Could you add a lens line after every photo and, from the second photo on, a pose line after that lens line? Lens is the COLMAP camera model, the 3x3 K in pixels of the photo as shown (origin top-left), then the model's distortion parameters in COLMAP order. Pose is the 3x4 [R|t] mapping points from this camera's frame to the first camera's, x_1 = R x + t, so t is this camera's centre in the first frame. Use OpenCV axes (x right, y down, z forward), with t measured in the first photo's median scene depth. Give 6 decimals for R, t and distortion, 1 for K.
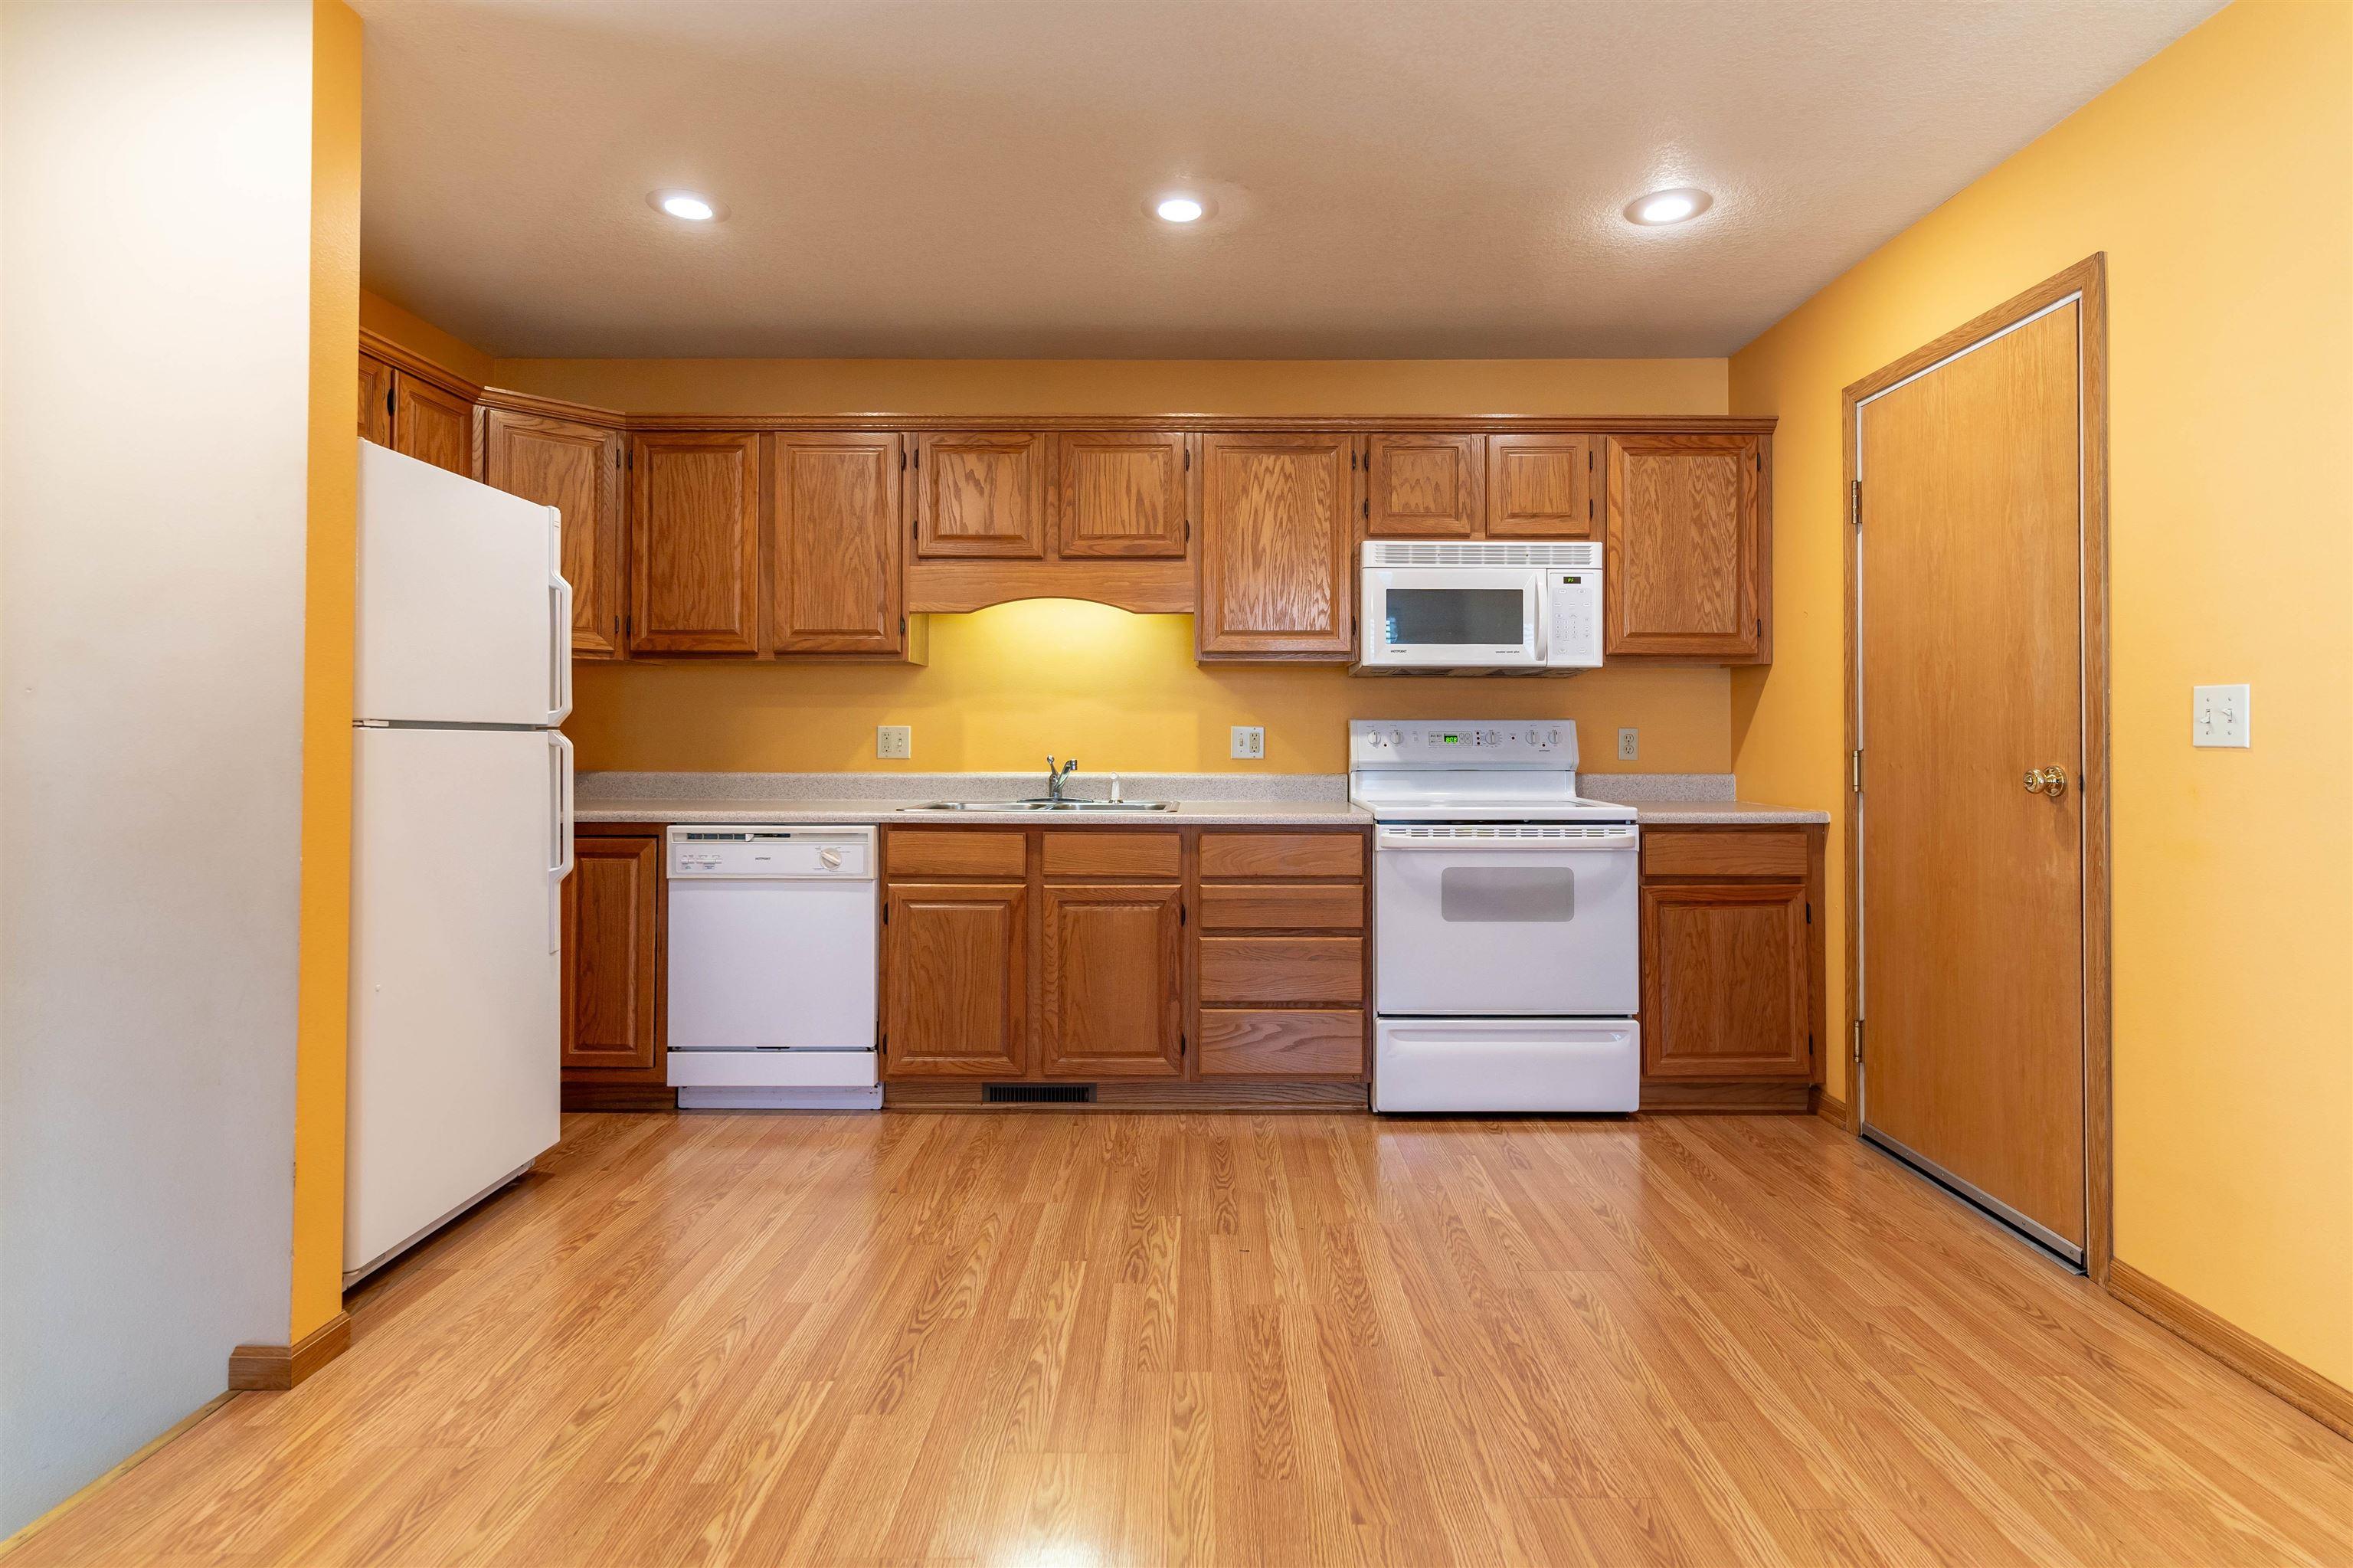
lens RADIAL K [[1174.1, 0, 1185.9], [0, 1174.1, 722.4], [0, 0, 1]] dist [-0.003014, 0.000337]
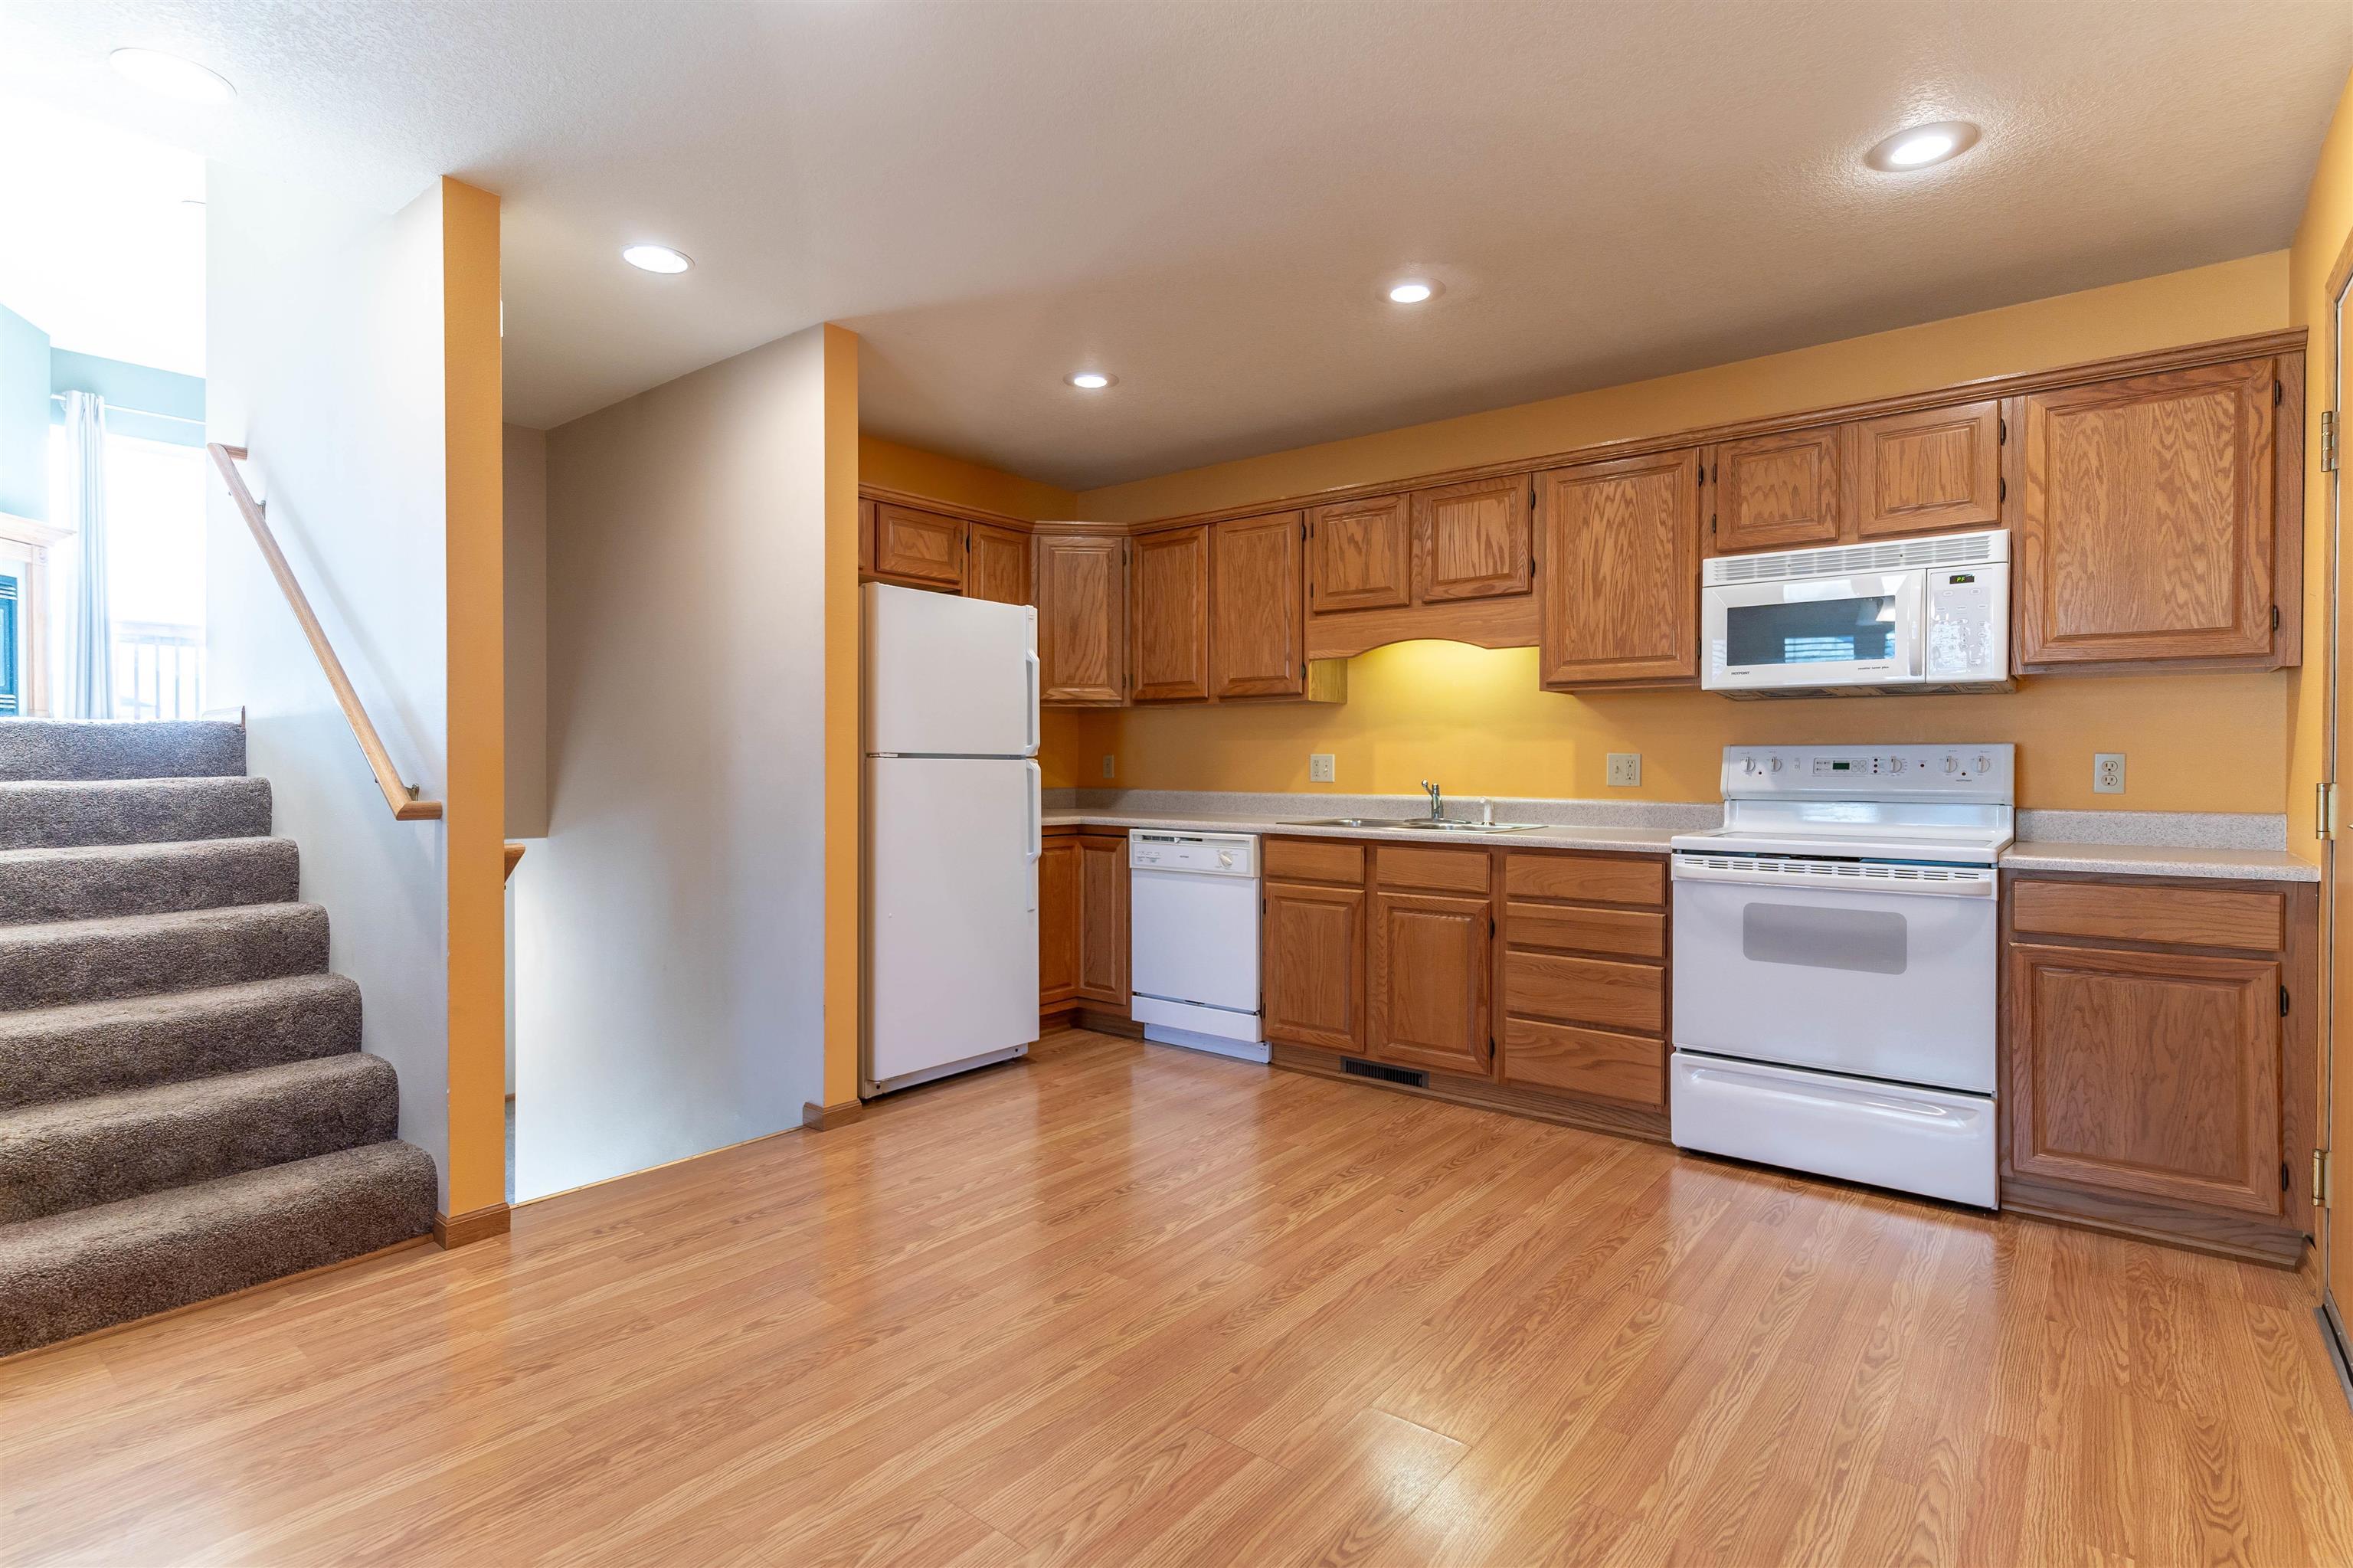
lens RADIAL K [[1149.6, 0, 1161.8], [0, 1149.6, 778.3], [0, 0, 1]] dist [-0.001441, -0.000008]
pose [[0.779015, 0.008492, -0.626947, 0.424042], [0.007701, 0.999703, 0.023109, -0.001113], [0.626957, -0.022830, 0.778719, -0.011435]]
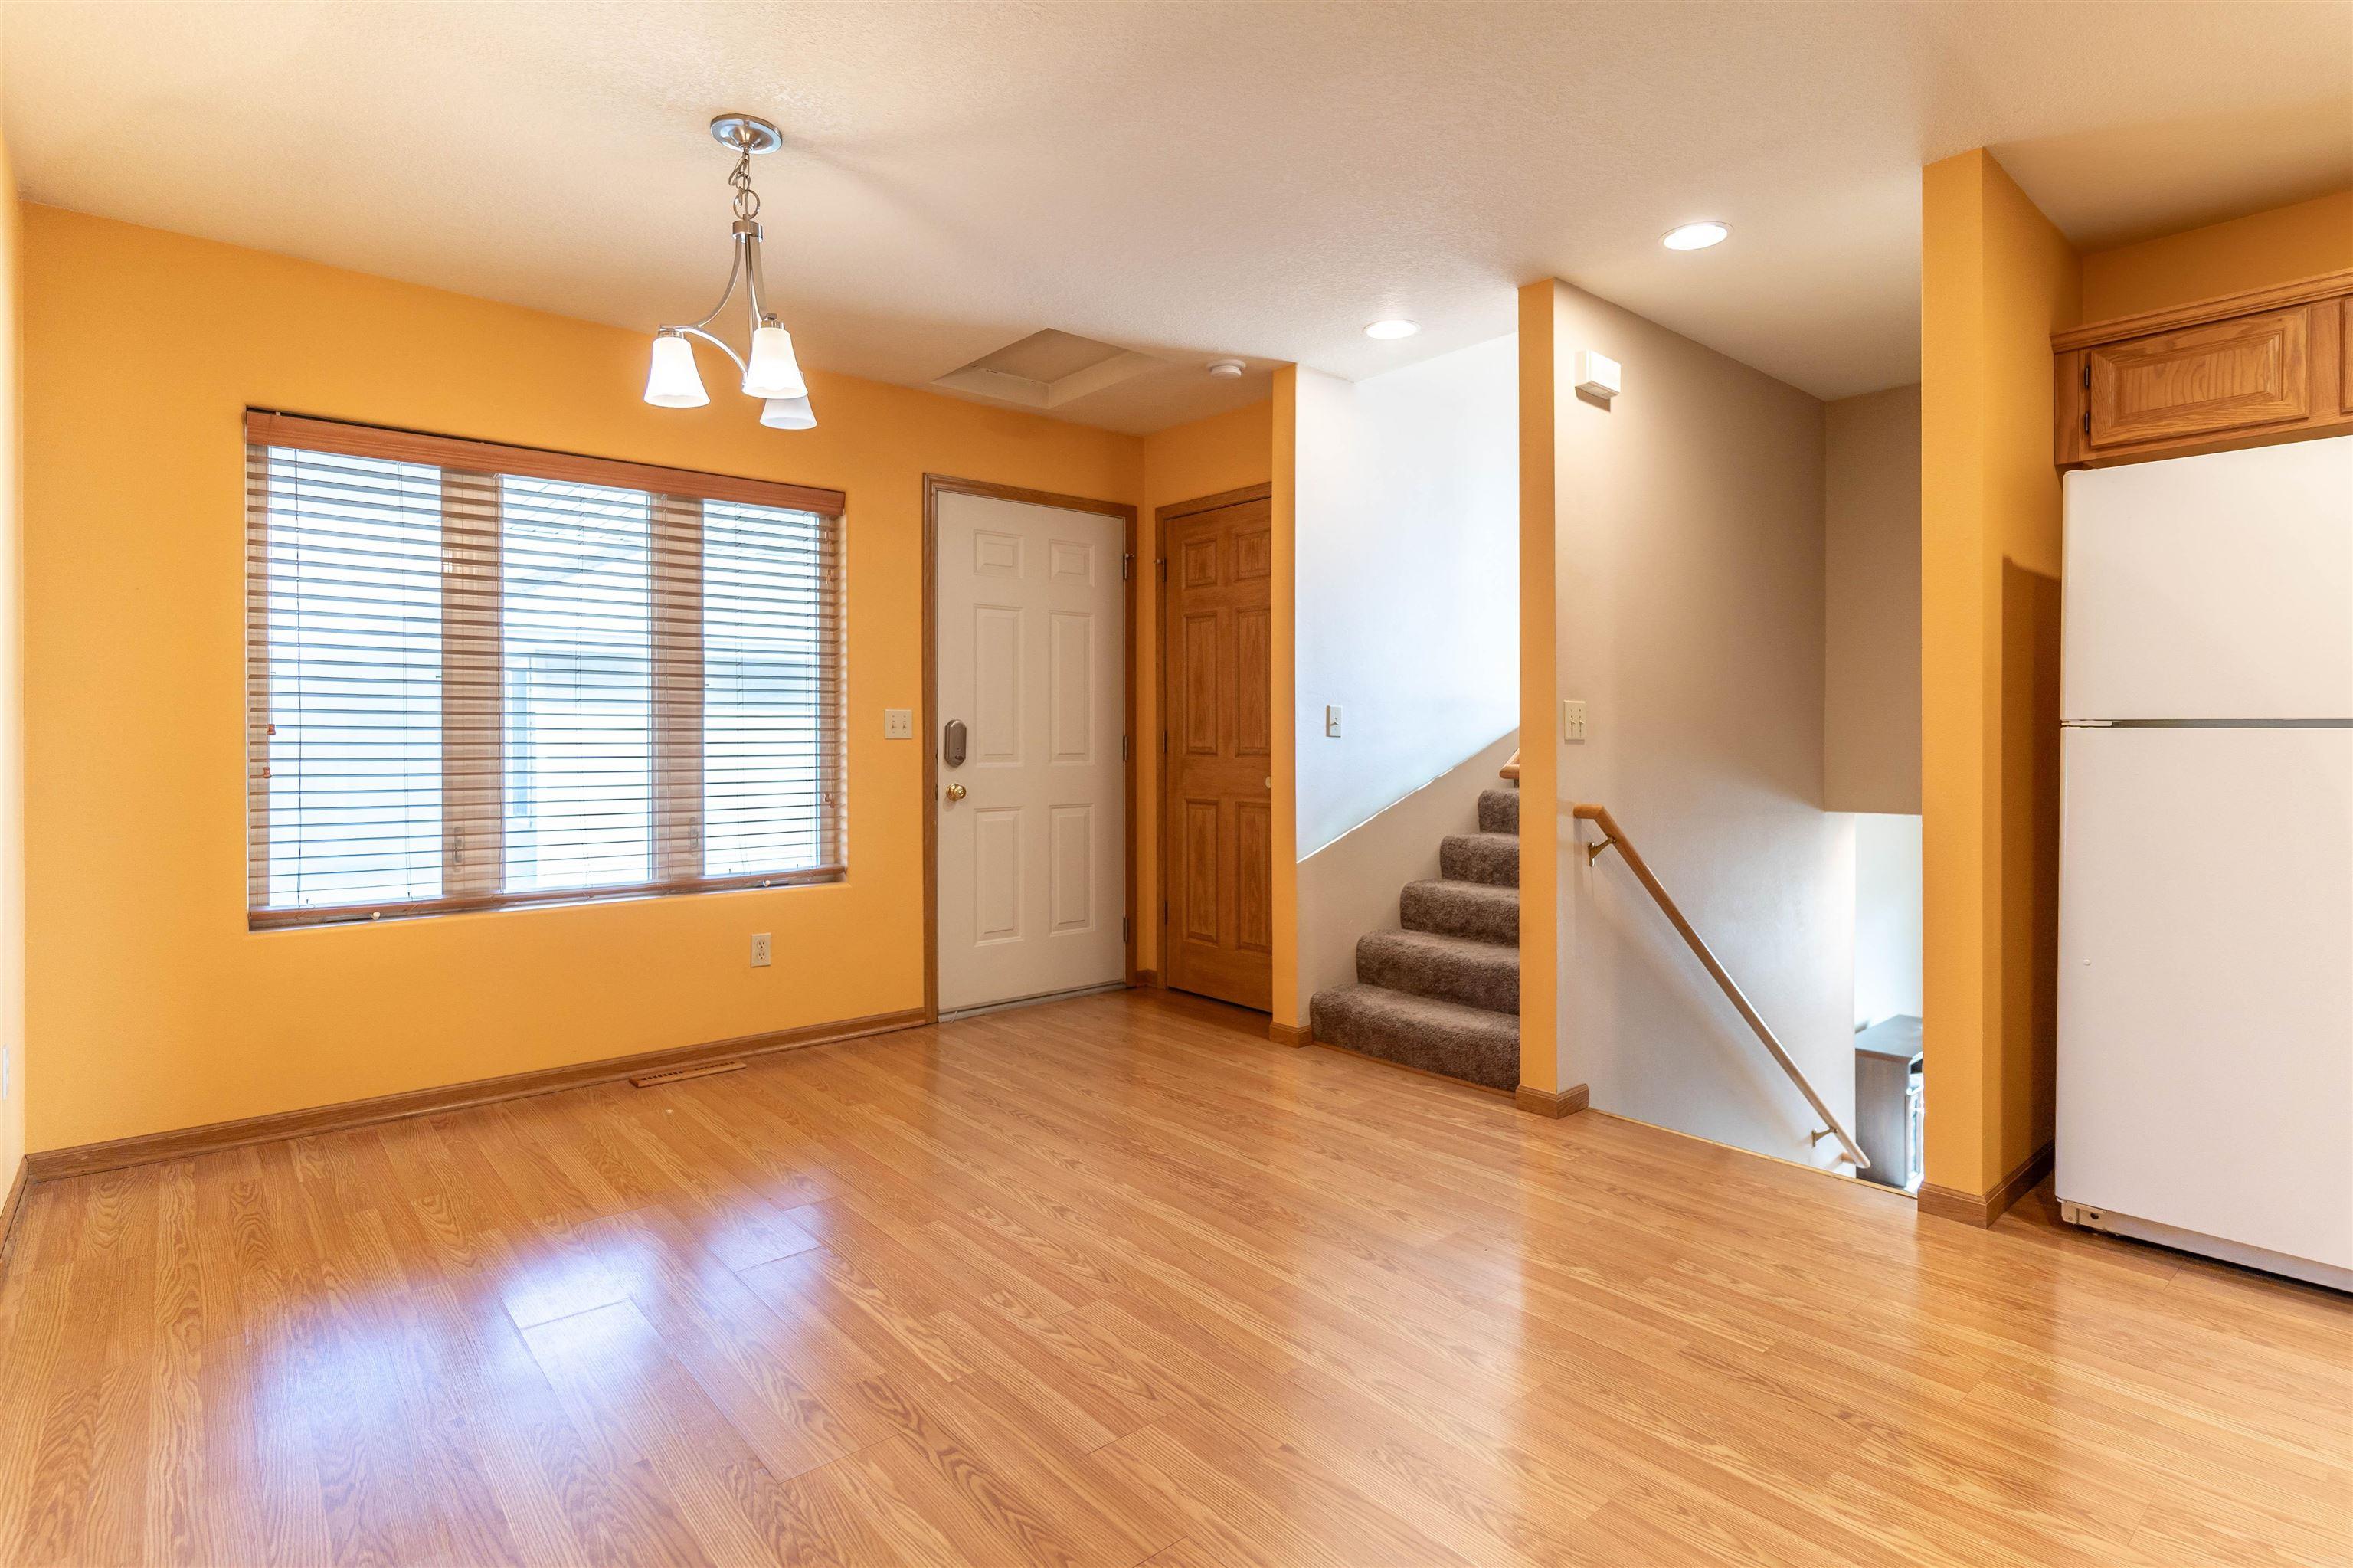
lens RADIAL K [[1162.0, 0, 1209.0], [0, 1162.0, 738.6], [0, 0, 1]] dist [0.001822, 0.000209]
pose [[-0.737990, 0.000958, -0.674811, 0.455005], [0.008088, 0.999940, -0.007426, 0.011069], [0.674764, -0.010938, -0.737953, 0.857805]]
